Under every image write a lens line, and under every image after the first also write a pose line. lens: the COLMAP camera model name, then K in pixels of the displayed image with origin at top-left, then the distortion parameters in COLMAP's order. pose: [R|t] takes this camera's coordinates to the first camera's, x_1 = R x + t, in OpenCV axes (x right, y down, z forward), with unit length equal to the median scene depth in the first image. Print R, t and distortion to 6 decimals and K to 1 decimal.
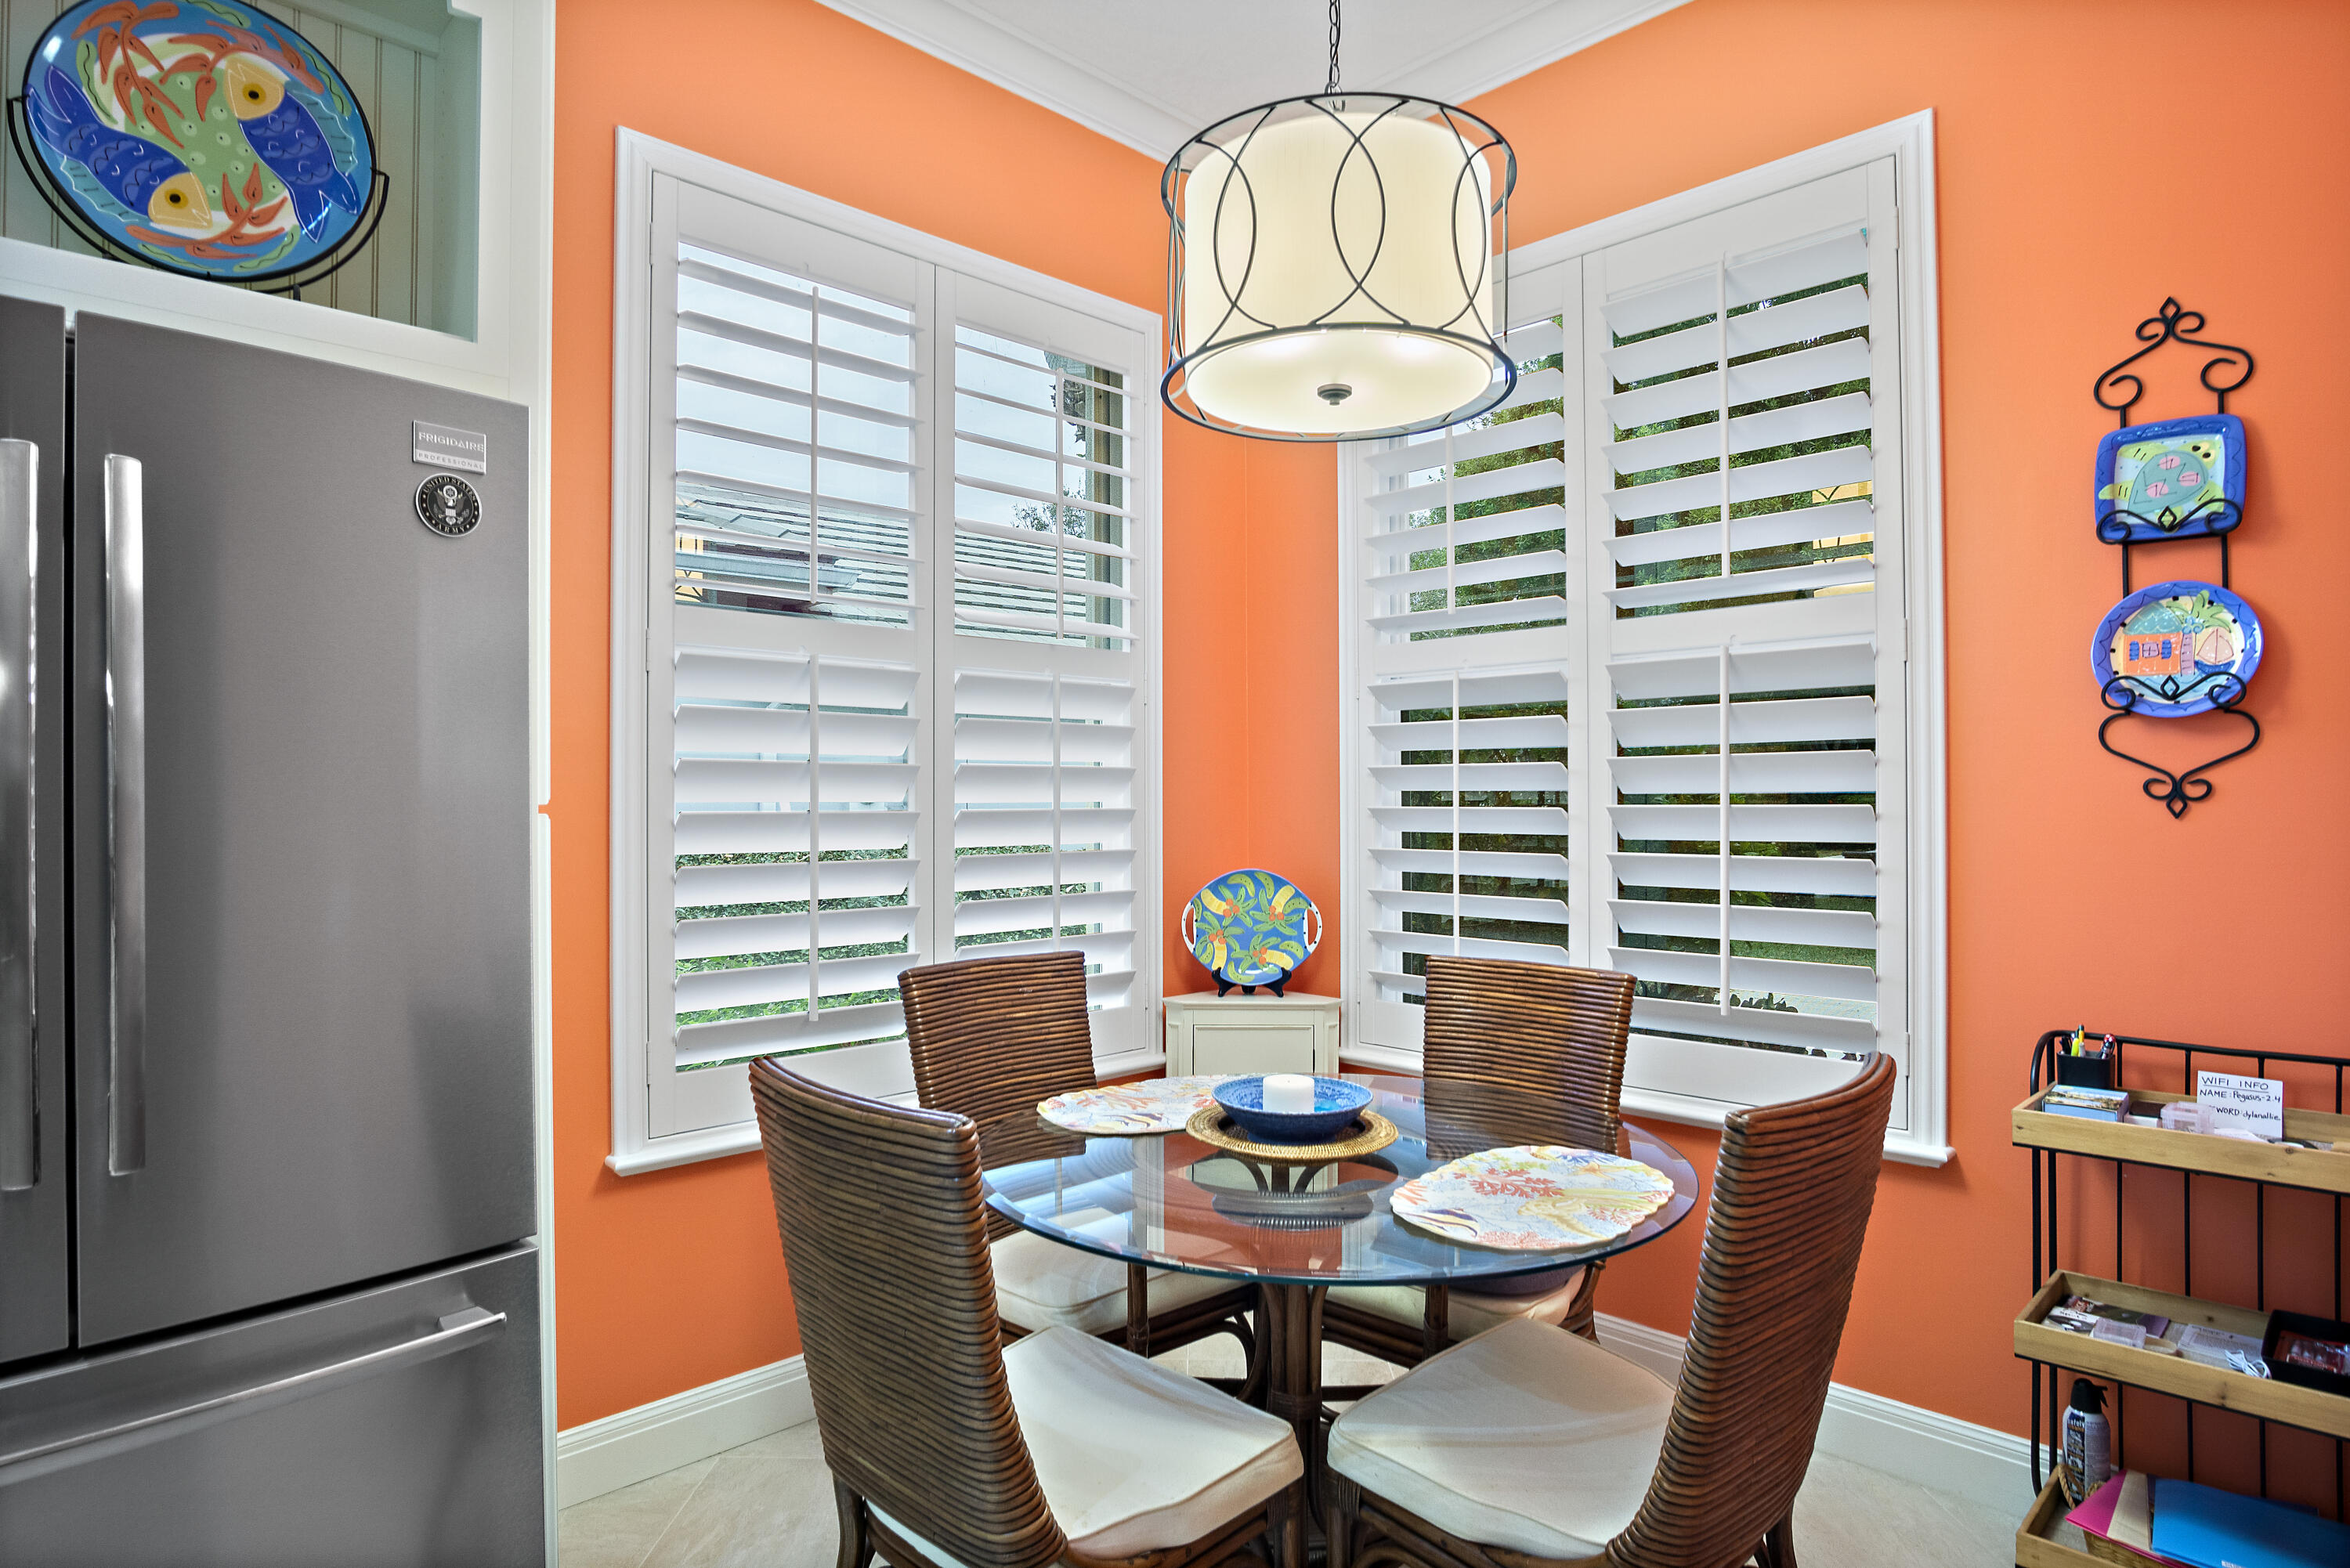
lens RADIAL K [[1275.9, 0, 1175.5], [0, 1275.9, 787.6], [0, 0, 1]] dist [-0.028325, 0.004510]
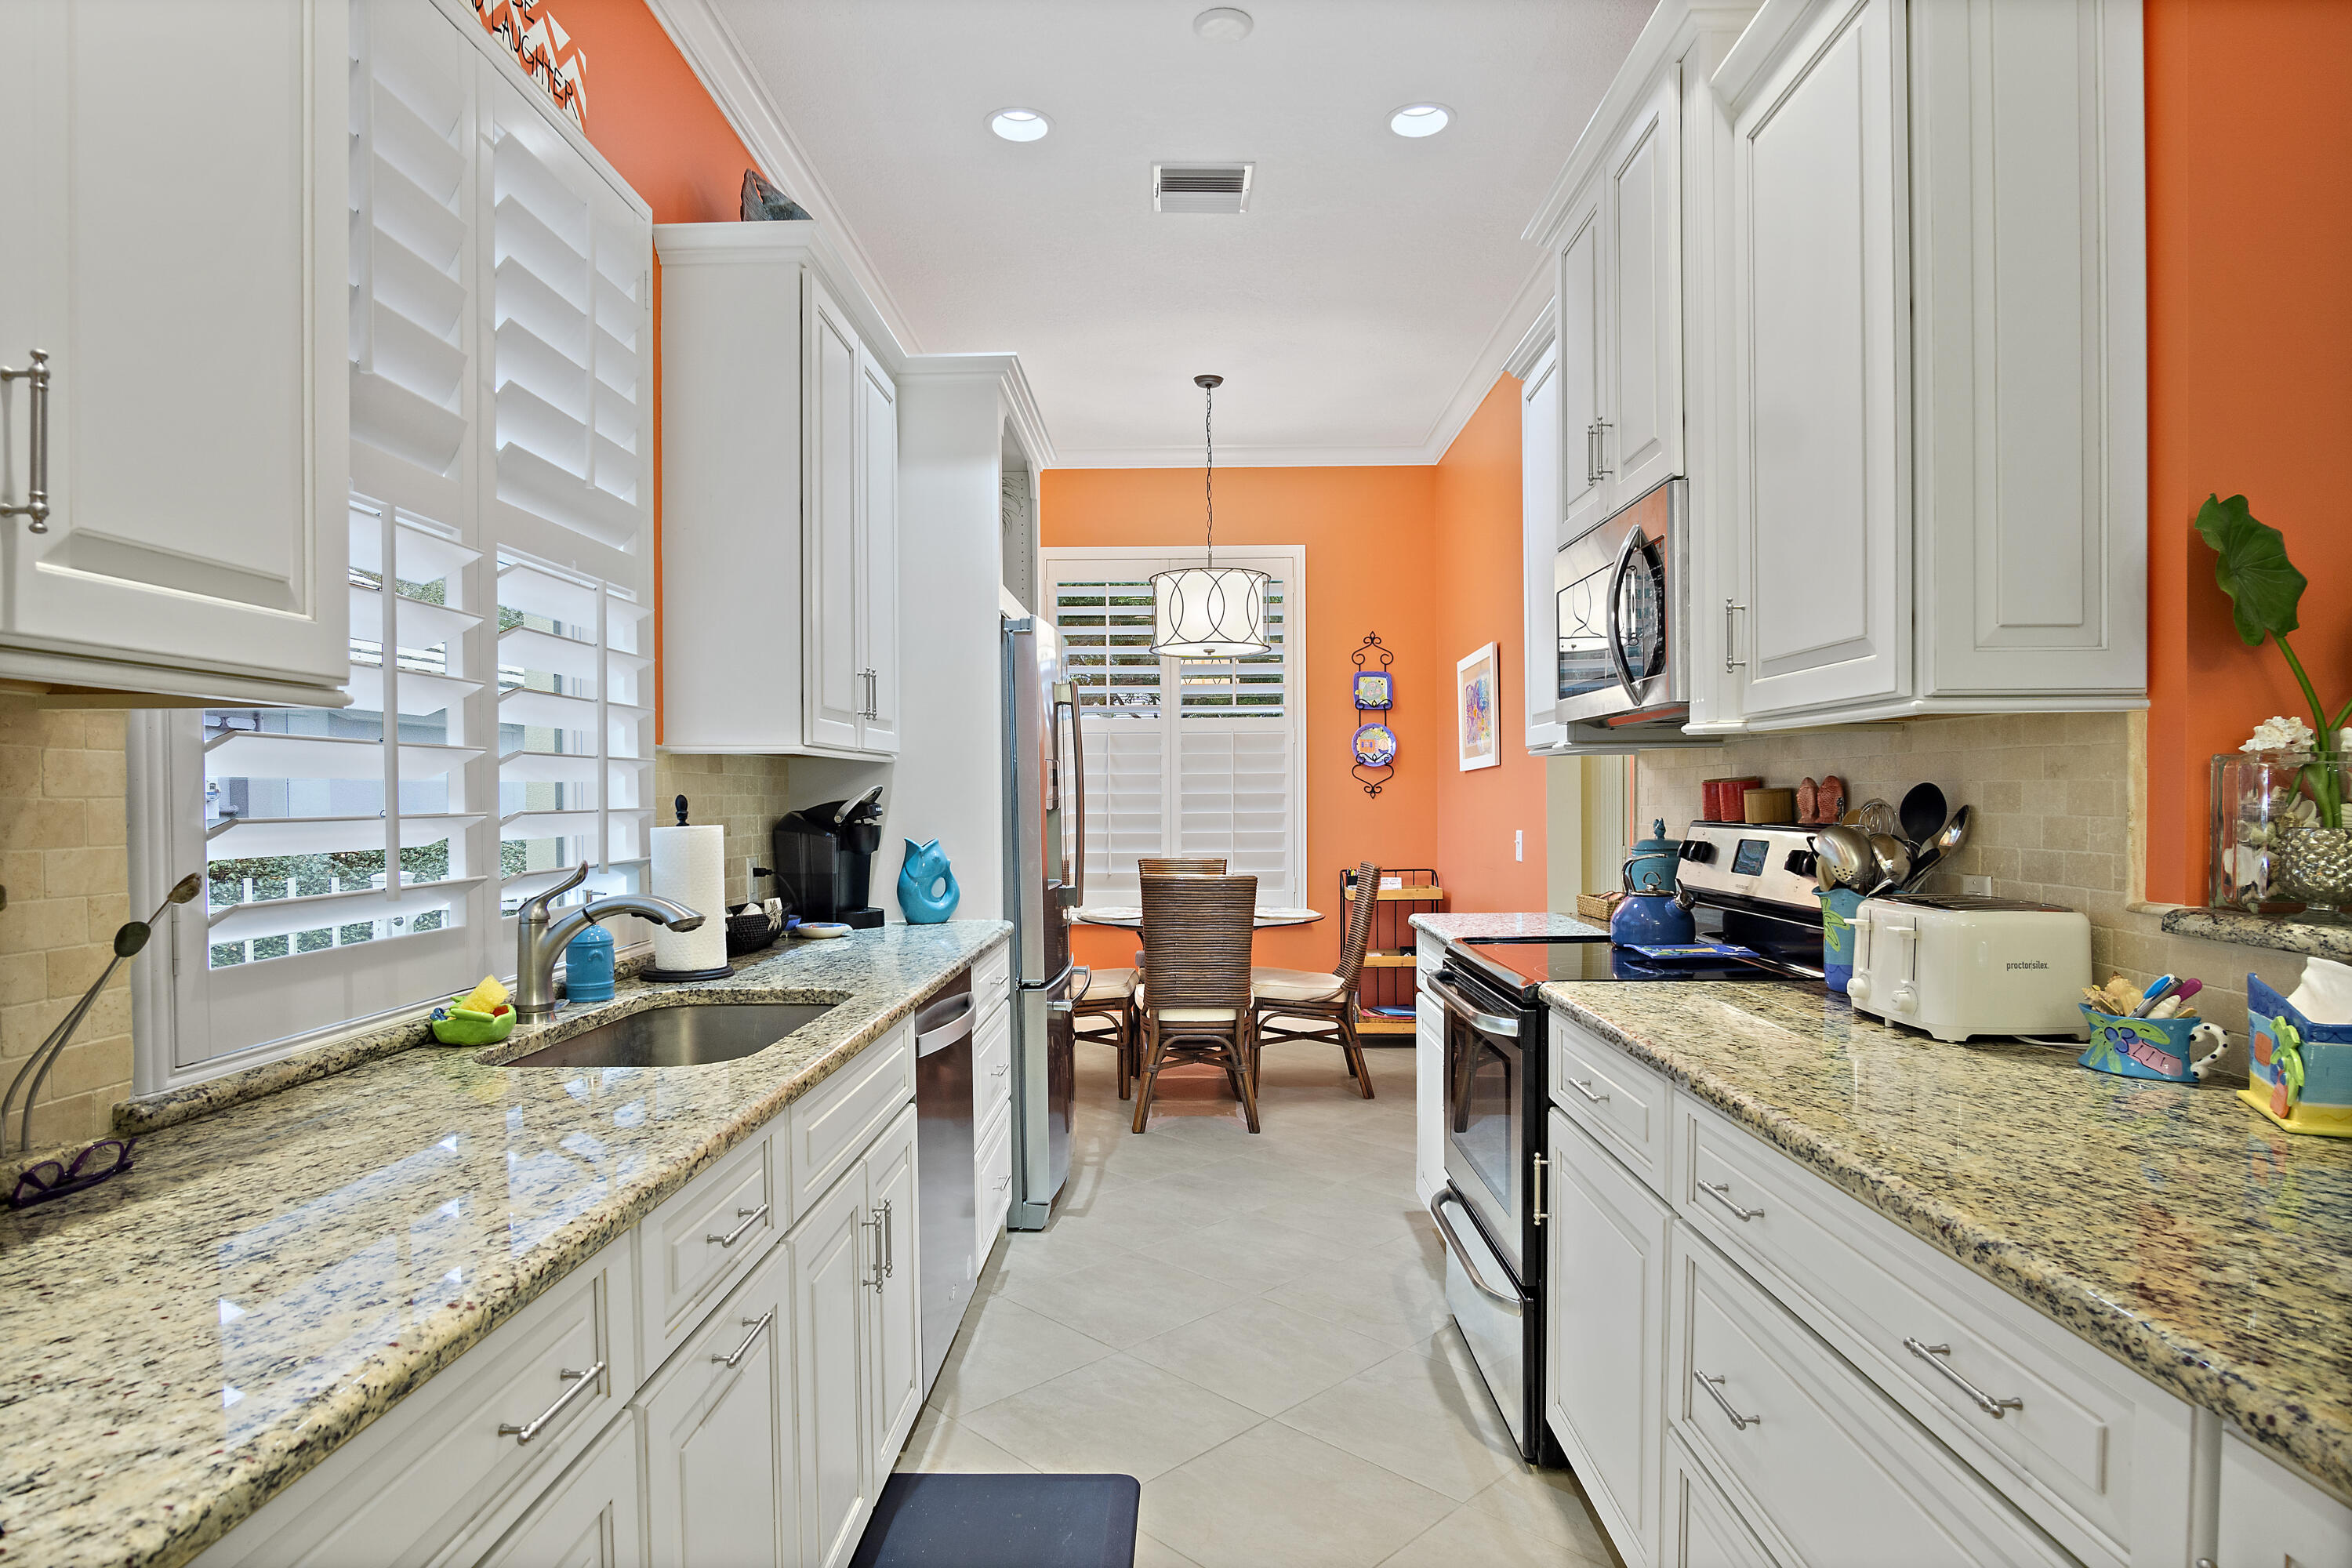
lens RADIAL K [[1277.1, 0, 1179.3], [0, 1277.1, 809.6], [0, 0, 1]] dist [-0.028325, 0.004510]
pose [[0.761885, -0.012368, 0.647594, -1.637117], [-0.001960, 0.999769, 0.021400, -0.015910], [-0.647709, -0.017573, 0.761685, -1.116097]]
